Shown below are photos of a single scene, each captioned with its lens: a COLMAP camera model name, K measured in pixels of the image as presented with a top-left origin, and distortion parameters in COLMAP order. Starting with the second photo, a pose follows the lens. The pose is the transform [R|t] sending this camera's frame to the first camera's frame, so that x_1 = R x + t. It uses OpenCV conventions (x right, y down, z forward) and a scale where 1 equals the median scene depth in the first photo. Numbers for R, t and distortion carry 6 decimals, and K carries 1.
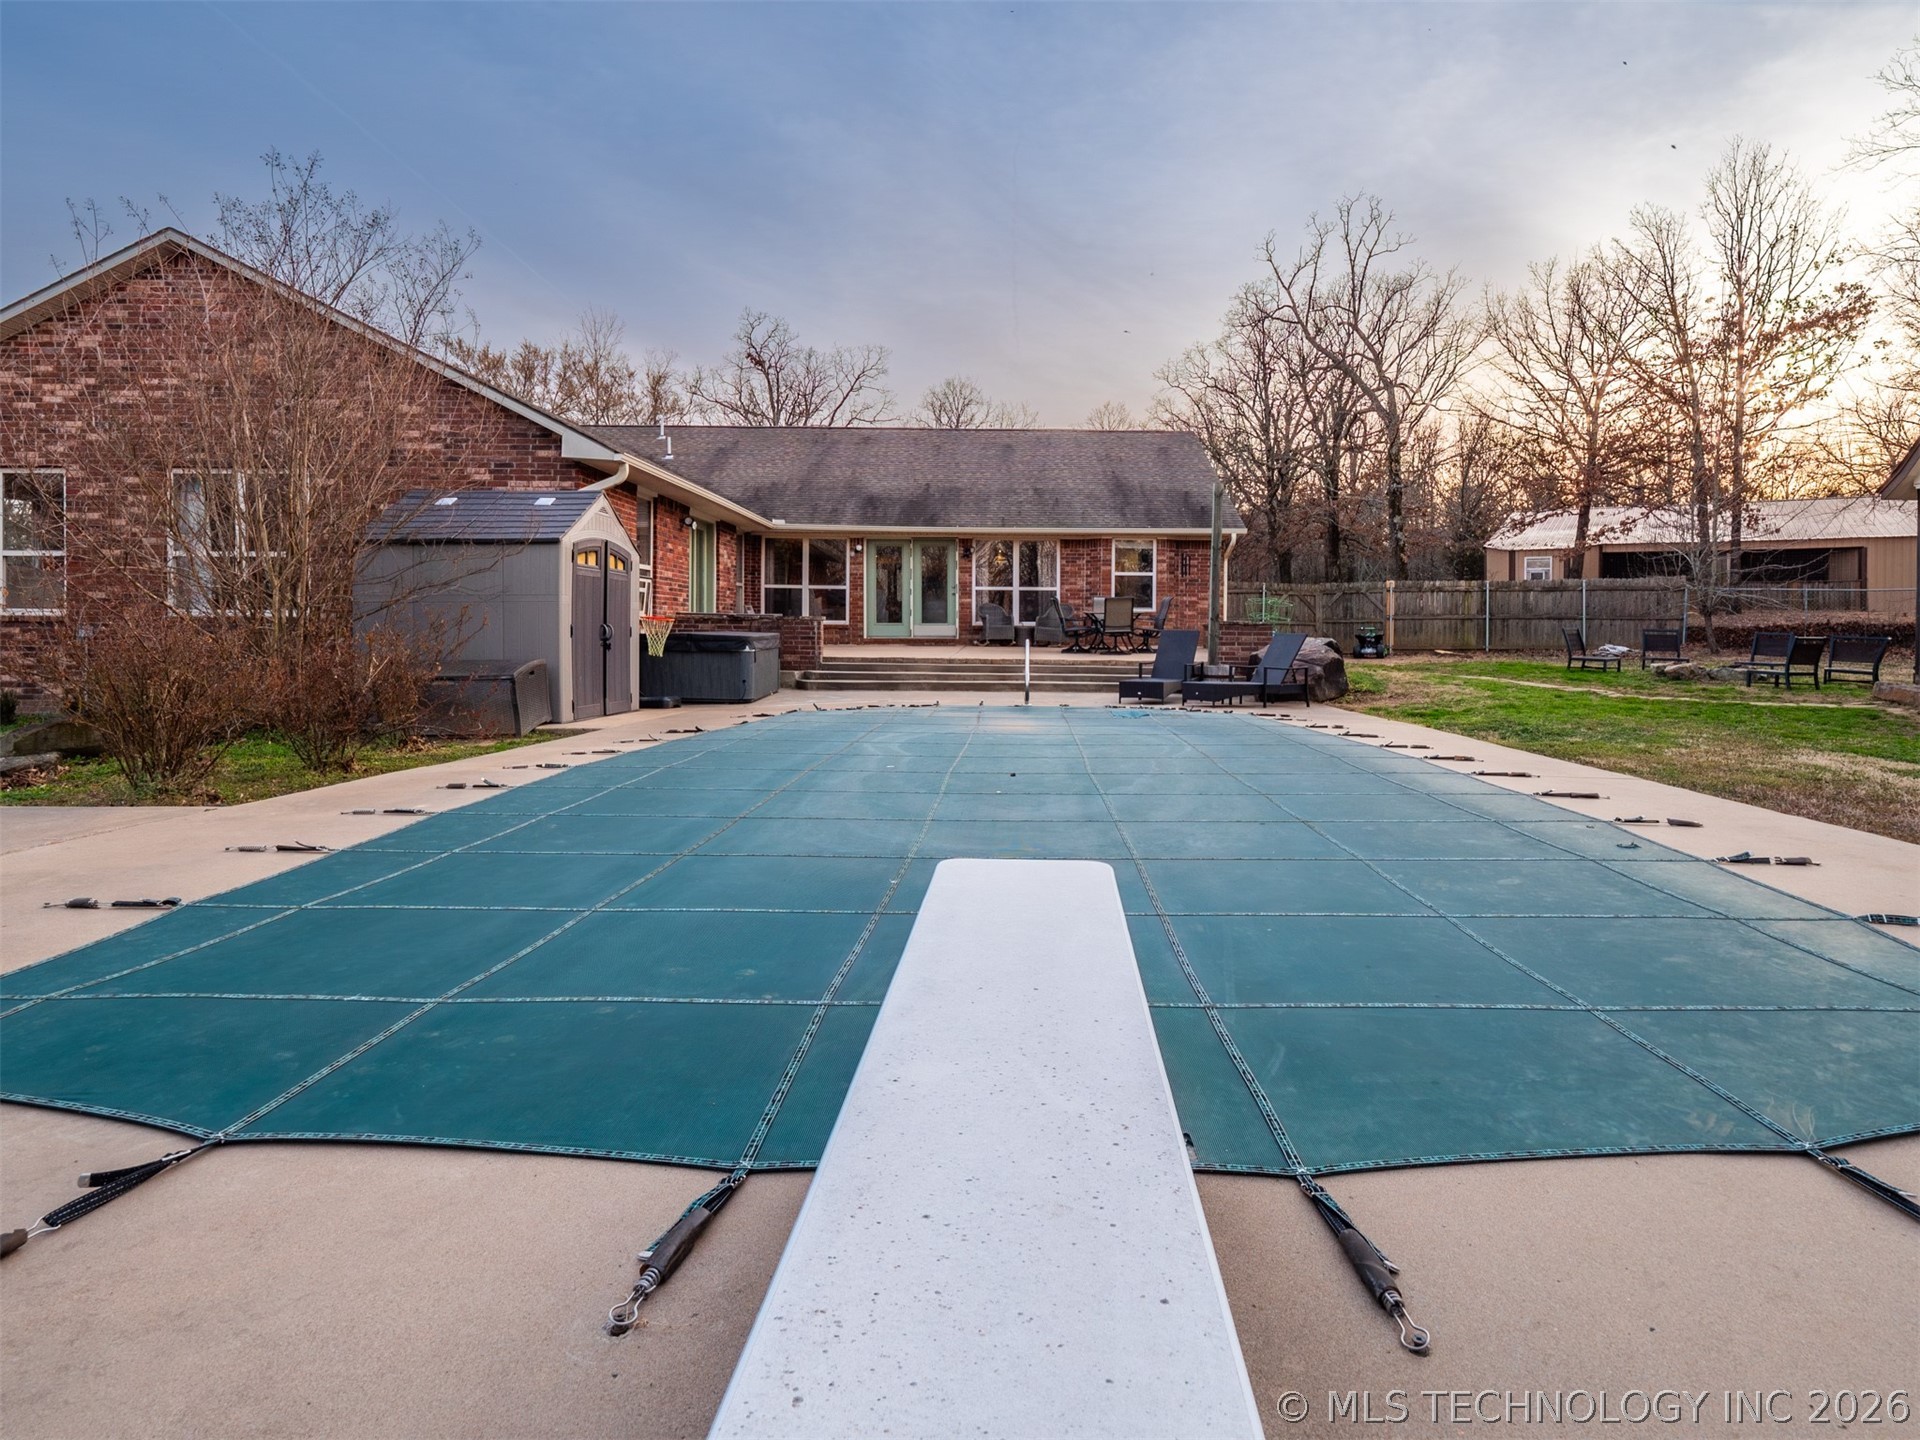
lens RADIAL K [[1094.3, 0, 998.1], [0, 1094.3, 653.2], [0, 0, 1]] dist [-0.027903, -0.000138]
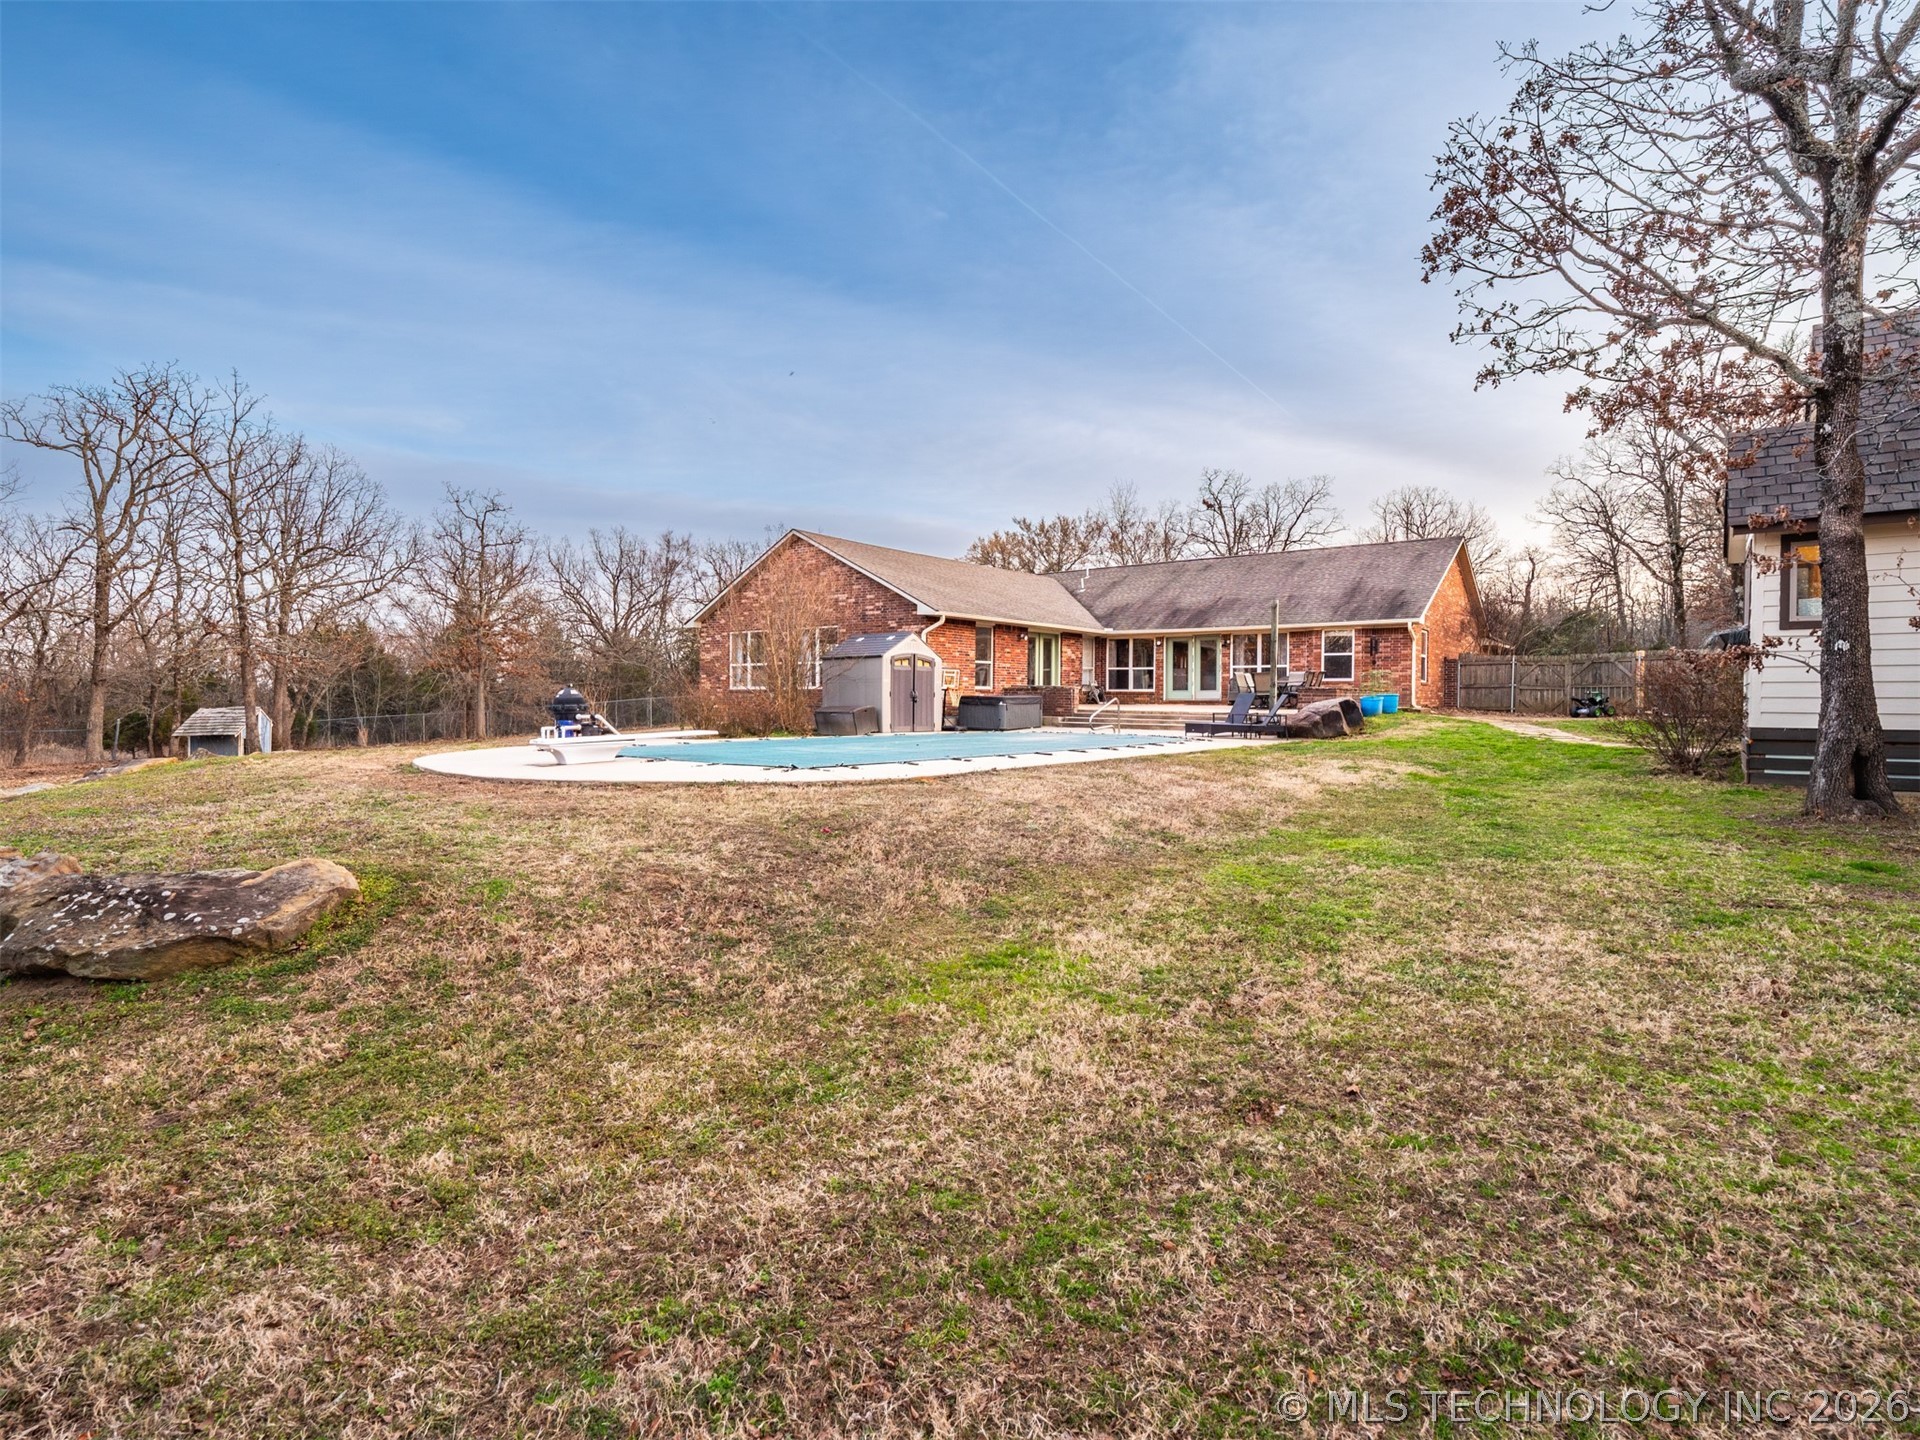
lens RADIAL K [[966.0, 0, 967.9], [0, 966.0, 718.2], [0, 0, 1]] dist [-0.021003, -0.000255]
pose [[0.775503, 0.010398, -0.631258, 0.537973], [-0.012355, 0.999923, 0.001293, 0.013881], [0.631223, 0.006796, 0.775572, -0.258300]]
